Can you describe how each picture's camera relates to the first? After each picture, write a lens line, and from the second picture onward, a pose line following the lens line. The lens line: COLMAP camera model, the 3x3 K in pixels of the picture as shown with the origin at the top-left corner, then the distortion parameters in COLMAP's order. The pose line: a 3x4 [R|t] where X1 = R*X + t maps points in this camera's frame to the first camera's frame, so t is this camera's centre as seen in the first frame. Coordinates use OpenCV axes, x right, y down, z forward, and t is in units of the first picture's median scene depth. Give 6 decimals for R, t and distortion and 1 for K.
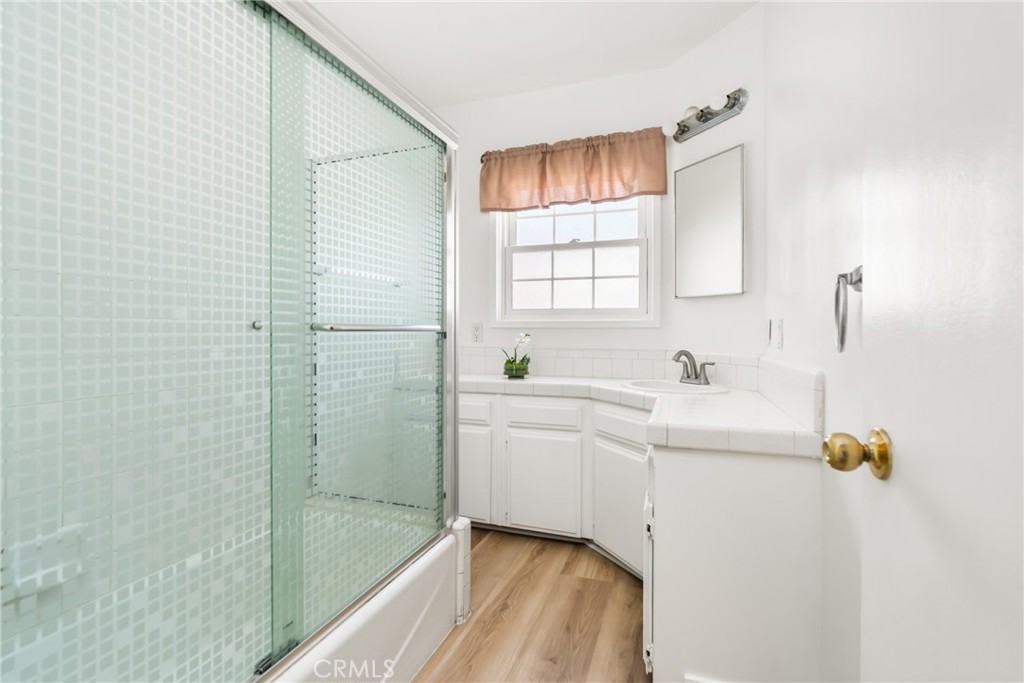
lens RADIAL K [[468.2, 0, 513.6], [0, 468.2, 338.4], [0, 0, 1]] dist [-0.004533, 0.002030]
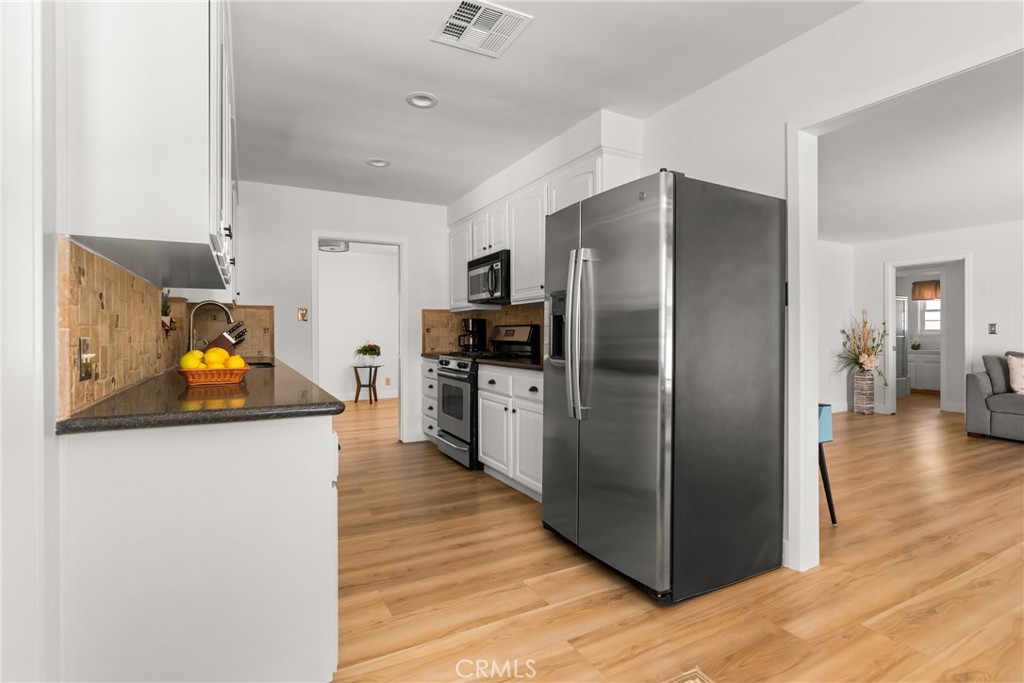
lens RADIAL K [[493.5, 0, 519.6], [0, 493.5, 341.0], [0, 0, 1]] dist [-0.004544, -0.000234]
pose [[0.749517, -0.003713, -0.661975, 0.157527], [-0.003289, 0.999951, -0.009332, 0.055353], [0.661977, 0.009171, 0.749468, -3.595256]]
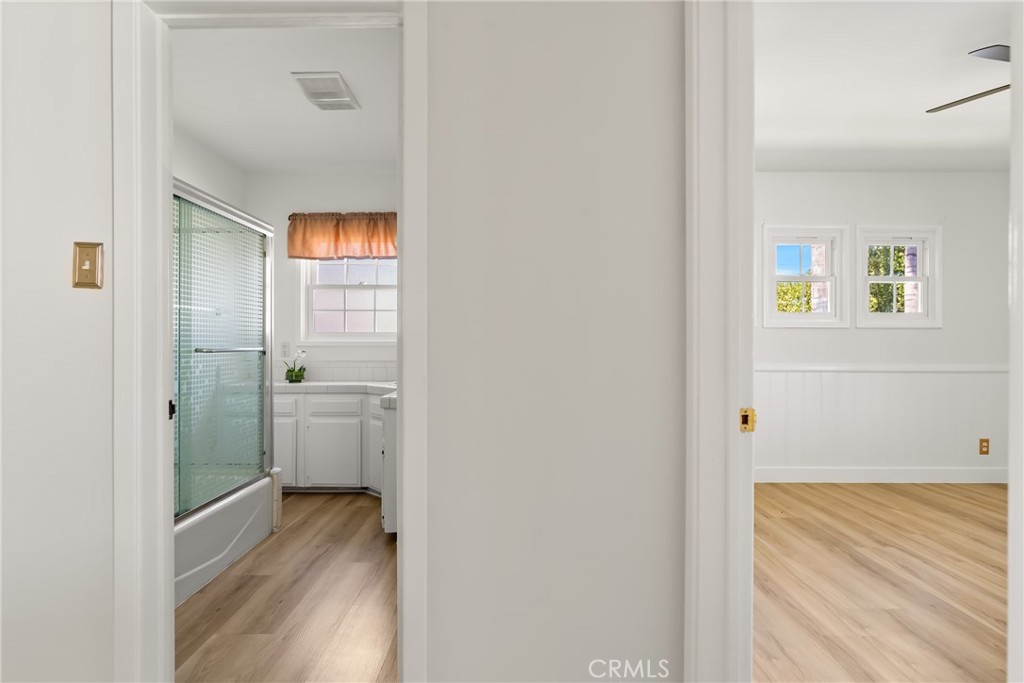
lens RADIAL K [[516.9, 0, 506.0], [0, 516.9, 341.1], [0, 0, 1]] dist [-0.003228, 0.001323]
pose [[0.945588, -0.001885, 0.325362, 0.038425], [0.008447, 0.999788, -0.018756, -0.005291], [-0.325257, 0.020484, 0.945404, -0.610525]]
